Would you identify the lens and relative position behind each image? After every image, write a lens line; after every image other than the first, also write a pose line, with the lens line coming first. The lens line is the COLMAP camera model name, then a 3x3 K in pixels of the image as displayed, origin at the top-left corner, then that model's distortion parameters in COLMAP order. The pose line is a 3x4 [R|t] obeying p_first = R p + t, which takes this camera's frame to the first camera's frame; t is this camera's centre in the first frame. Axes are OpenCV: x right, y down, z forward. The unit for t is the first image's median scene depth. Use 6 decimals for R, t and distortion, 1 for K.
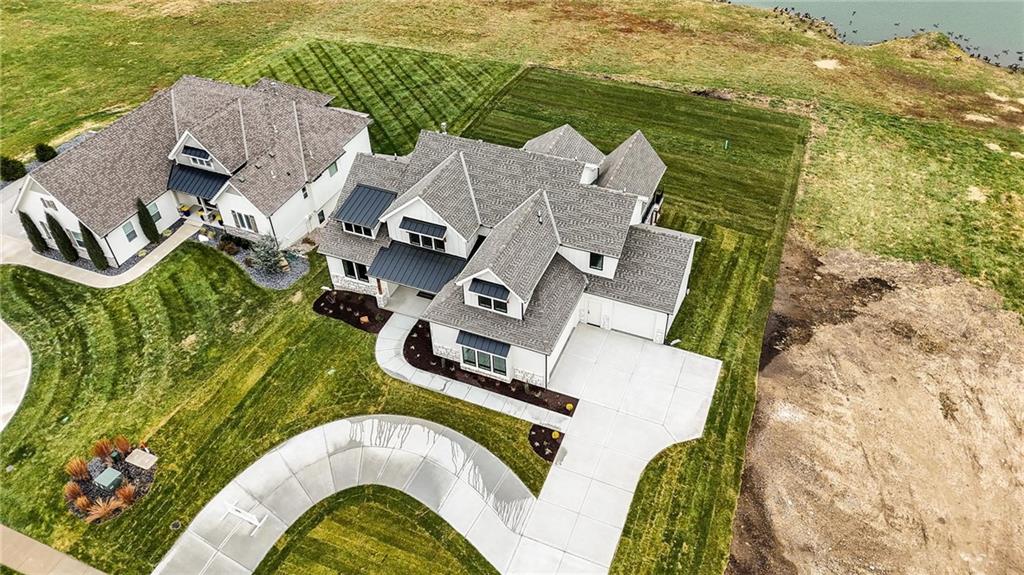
lens RADIAL K [[752.9, 0, 515.0], [0, 752.9, 286.2], [0, 0, 1]] dist [0.085603, -0.089155]
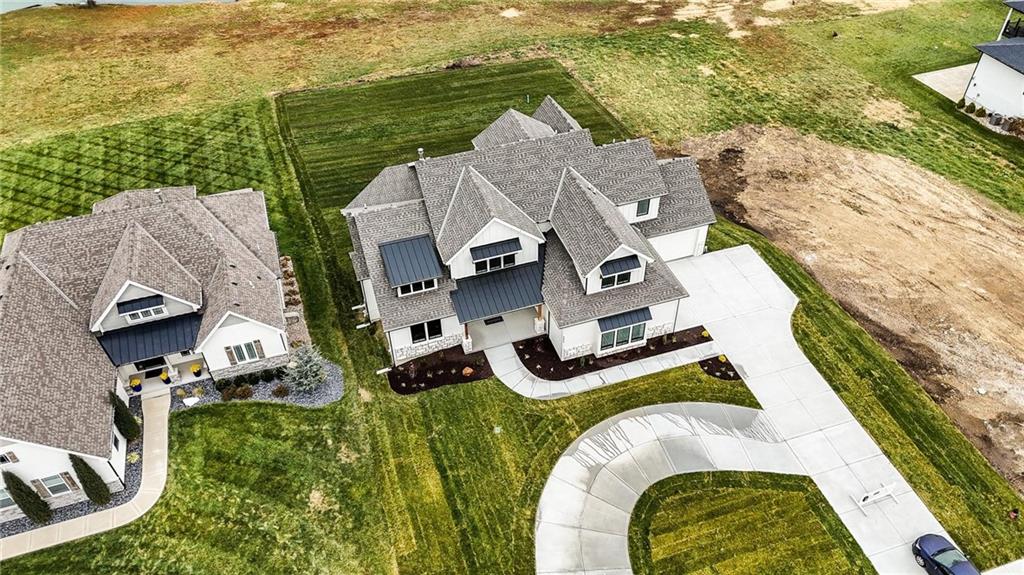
lens RADIAL K [[751.9, 0, 515.1], [0, 751.9, 286.9], [0, 0, 1]] dist [0.073691, -0.068165]
pose [[0.748914, -0.439024, 0.496373, -0.528792], [0.435380, 0.890681, 0.130886, -0.132344], [-0.499572, 0.118089, 0.858186, 0.165354]]
